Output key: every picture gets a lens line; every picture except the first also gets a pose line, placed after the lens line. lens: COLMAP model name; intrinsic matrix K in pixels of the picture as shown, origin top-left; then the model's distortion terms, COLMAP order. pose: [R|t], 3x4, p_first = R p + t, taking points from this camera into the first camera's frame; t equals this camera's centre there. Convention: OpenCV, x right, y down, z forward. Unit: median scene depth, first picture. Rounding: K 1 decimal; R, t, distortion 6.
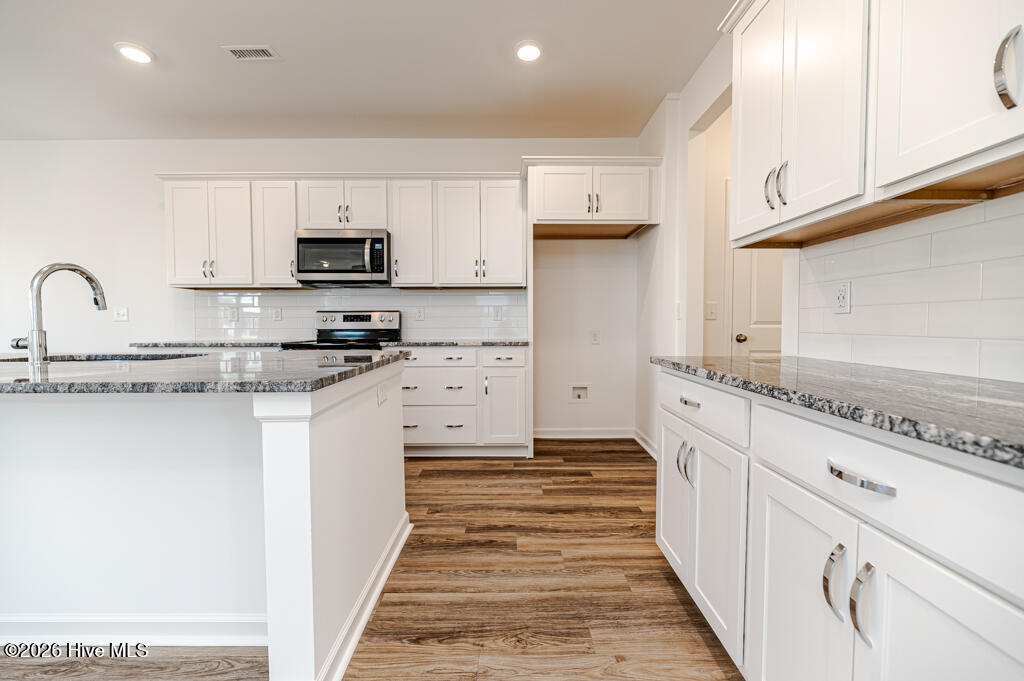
lens RADIAL K [[407.0, 0, 511.0], [0, 407.0, 339.5], [0, 0, 1]] dist [-0.001759, -0.000166]
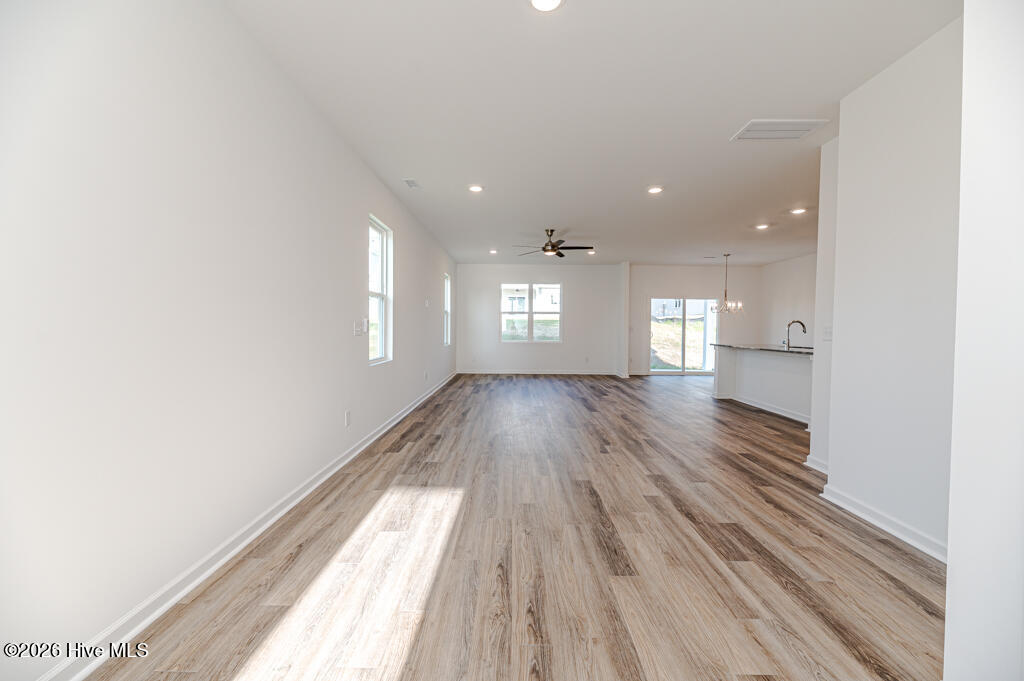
lens RADIAL K [[409.9, 0, 511.7], [0, 409.9, 338.2], [0, 0, 1]] dist [-0.003172, -0.000403]
pose [[-0.009242, 0.029488, -0.999522, 1.226156], [-0.047873, 0.998406, 0.029897, -0.009947], [0.998811, 0.048127, -0.007816, -0.715558]]
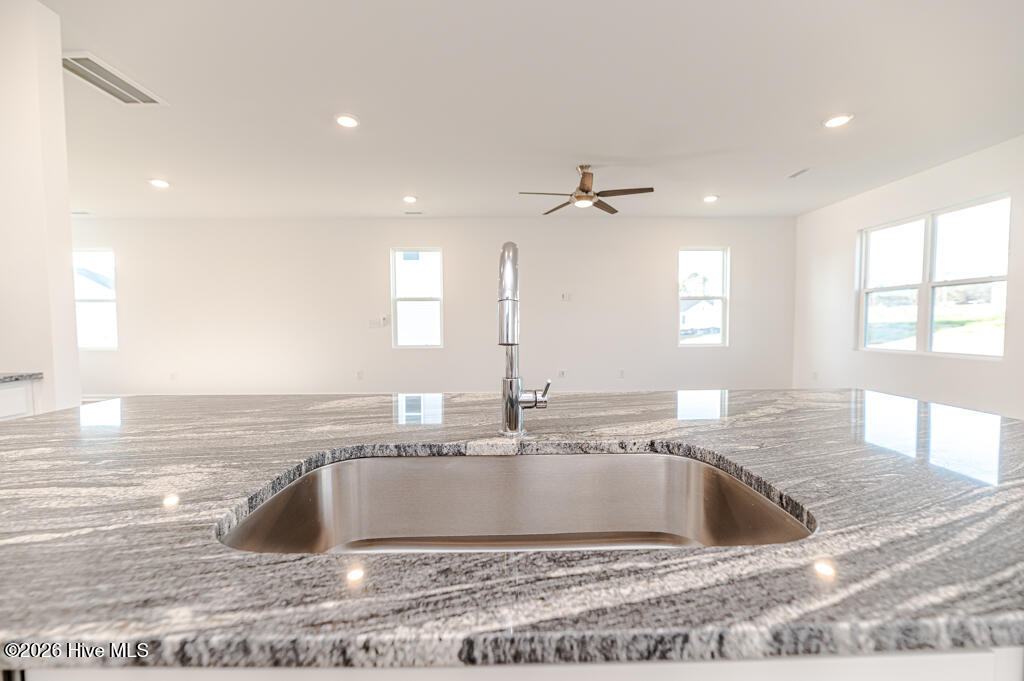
lens RADIAL K [[407.0, 0, 511.0], [0, 407.0, 339.5], [0, 0, 1]] dist [-0.001759, -0.000166]
pose [[-0.999925, 0.007885, -0.009374, -0.530651], [0.007094, 0.996634, 0.081675, -0.057182], [0.009986, 0.081602, -0.996615, 0.717070]]
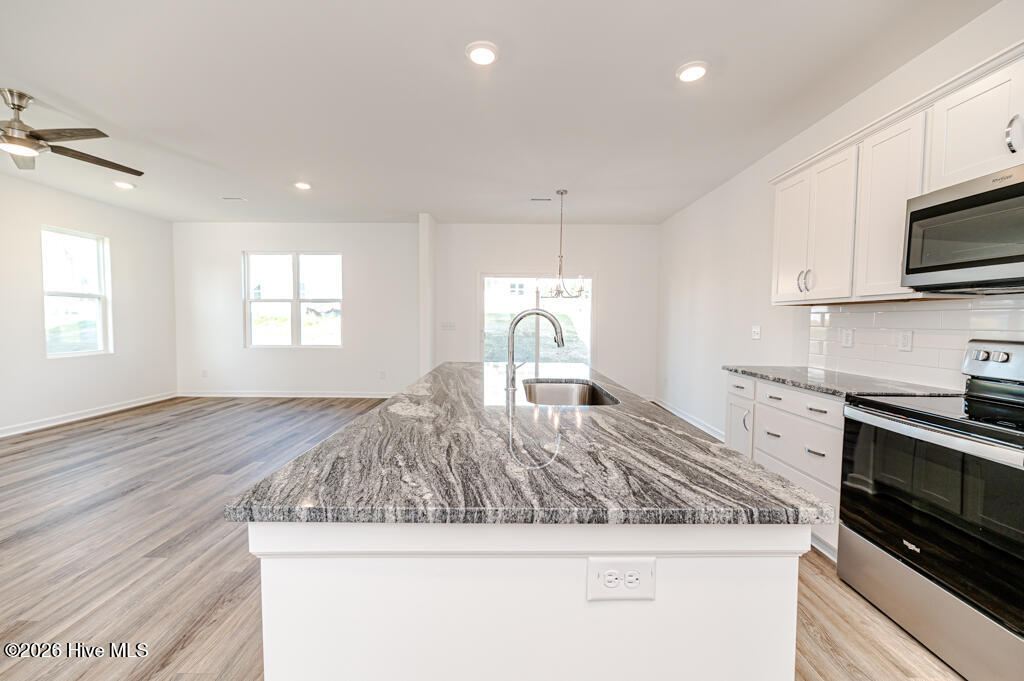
lens RADIAL K [[409.9, 0, 511.7], [0, 409.9, 338.2], [0, 0, 1]] dist [-0.003172, -0.000403]
pose [[-0.010328, 0.045598, -0.998906, 0.061679], [-0.047306, 0.997819, 0.046038, -0.074653], [0.998827, 0.047730, -0.008148, 0.457645]]
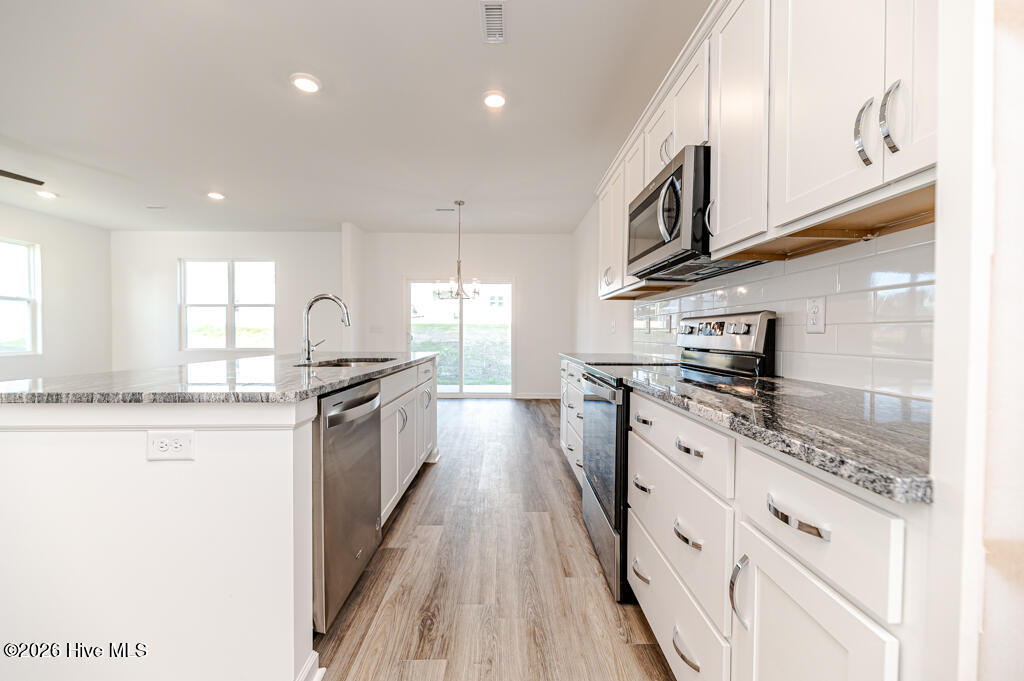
lens RADIAL K [[409.0, 0, 513.9], [0, 409.0, 340.7], [0, 0, 1]] dist [-0.002046, -0.000361]
pose [[0.014494, 0.020122, -0.999692, 0.181626], [-0.043133, 0.998879, 0.019480, -0.039334], [0.998964, 0.042838, 0.015346, 0.799819]]
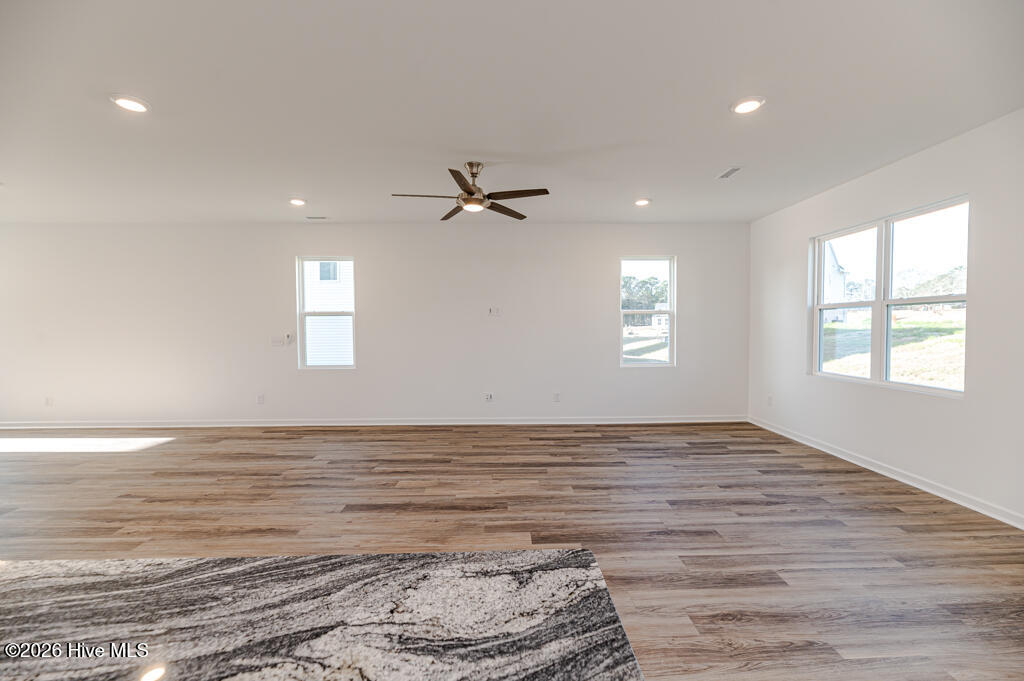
lens RADIAL K [[409.0, 0, 511.0], [0, 409.0, 336.7], [0, 0, 1]] dist [-0.001586, -0.000611]
pose [[-0.999859, 0.008233, -0.014605, -0.849595], [0.007243, 0.997752, 0.066616, -0.105261], [0.015121, 0.066501, -0.997672, 0.522084]]
